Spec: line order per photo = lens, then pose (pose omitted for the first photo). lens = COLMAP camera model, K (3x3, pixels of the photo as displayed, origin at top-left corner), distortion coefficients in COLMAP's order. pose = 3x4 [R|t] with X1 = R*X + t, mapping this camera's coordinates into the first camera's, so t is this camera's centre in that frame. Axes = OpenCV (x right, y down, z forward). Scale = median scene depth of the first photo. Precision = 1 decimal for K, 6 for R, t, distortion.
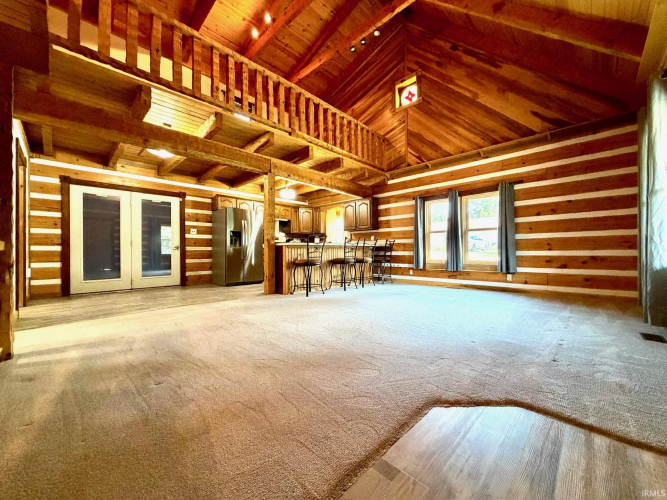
lens RADIAL K [[265.7, 0, 331.8], [0, 265.7, 249.5], [0, 0, 1]] dist [0.001302, 0.000096]
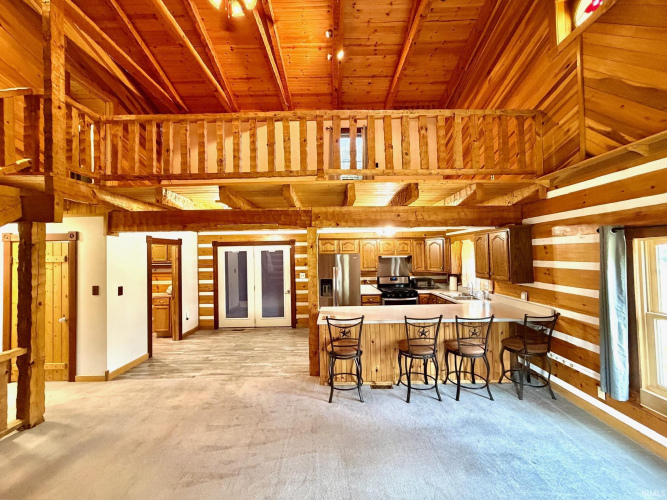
lens RADIAL K [[265.7, 0, 332.0], [0, 265.7, 249.4], [0, 0, 1]] dist [0.001302, 0.000096]
pose [[0.698109, -0.018881, -0.715742, 0.320933], [0.018214, 0.999797, -0.008609, -0.168311], [0.715759, -0.007026, 0.698312, 0.379687]]
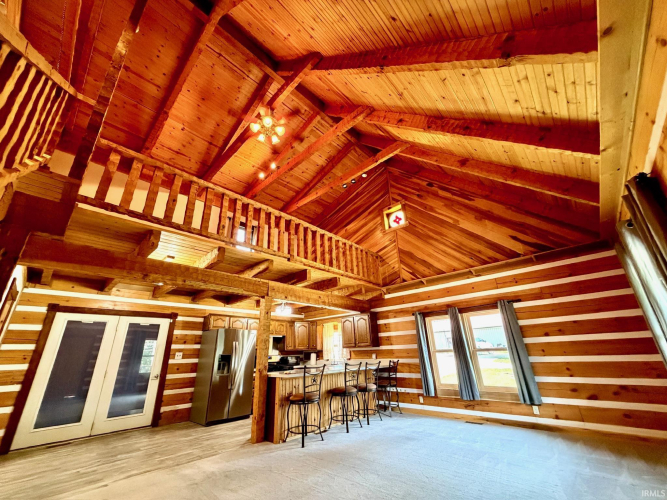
lens RADIAL K [[265.7, 0, 331.7], [0, 265.7, 249.7], [0, 0, 1]] dist [0.001302, 0.000096]
pose [[0.999619, -0.016812, 0.021873, -0.008313], [0.023550, 0.932984, -0.359146, -0.070943], [-0.014369, 0.359524, 0.933025, 0.007479]]
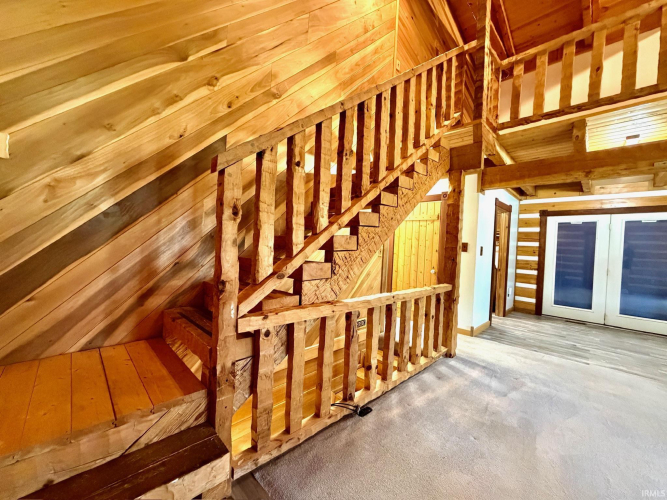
lens RADIAL K [[265.7, 0, 333.1], [0, 265.7, 249.6], [0, 0, 1]] dist [0.001302, 0.000096]
pose [[-0.013935, 0.025231, -0.999585, 0.124844], [-0.036805, 0.998991, 0.025729, -0.082379], [0.999225, 0.037148, -0.012992, 0.093223]]
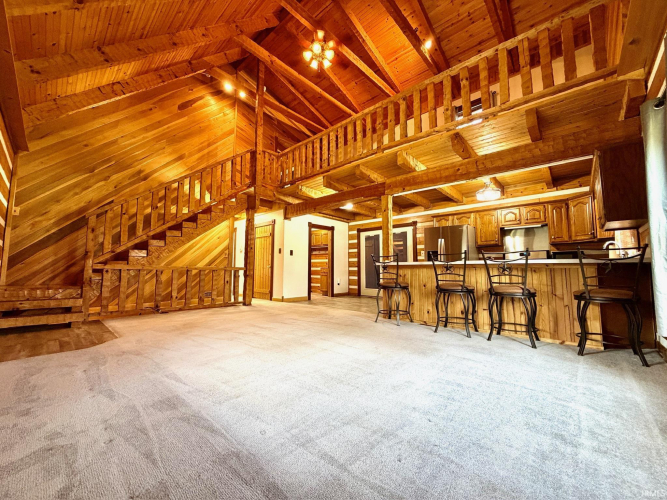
lens RADIAL K [[265.7, 0, 332.0], [0, 265.7, 248.8], [0, 0, 1]] dist [0.001302, 0.000096]
pose [[0.028633, -0.075576, -0.996729, 0.617575], [0.000800, 0.997139, -0.075584, -0.002923], [0.999590, 0.001367, 0.028612, 0.615856]]
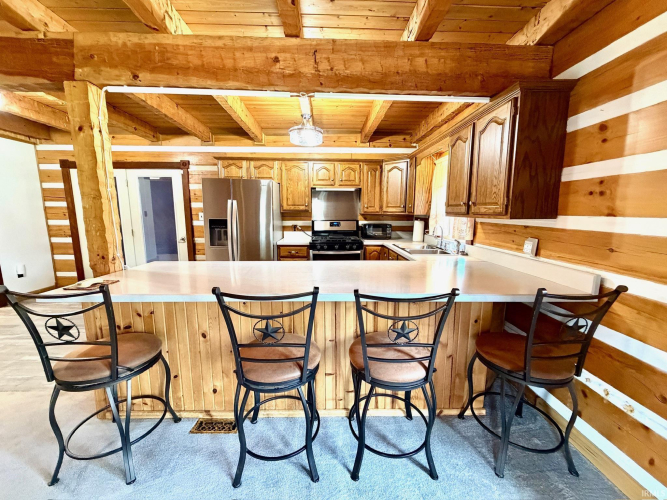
lens RADIAL K [[265.7, 0, 332.1], [0, 265.7, 249.0], [0, 0, 1]] dist [0.001302, 0.000096]
pose [[0.715064, 0.109633, -0.690408, 0.232423], [-0.004486, 0.988325, 0.152294, -0.096517], [0.699044, -0.105803, 0.707208, 0.773771]]
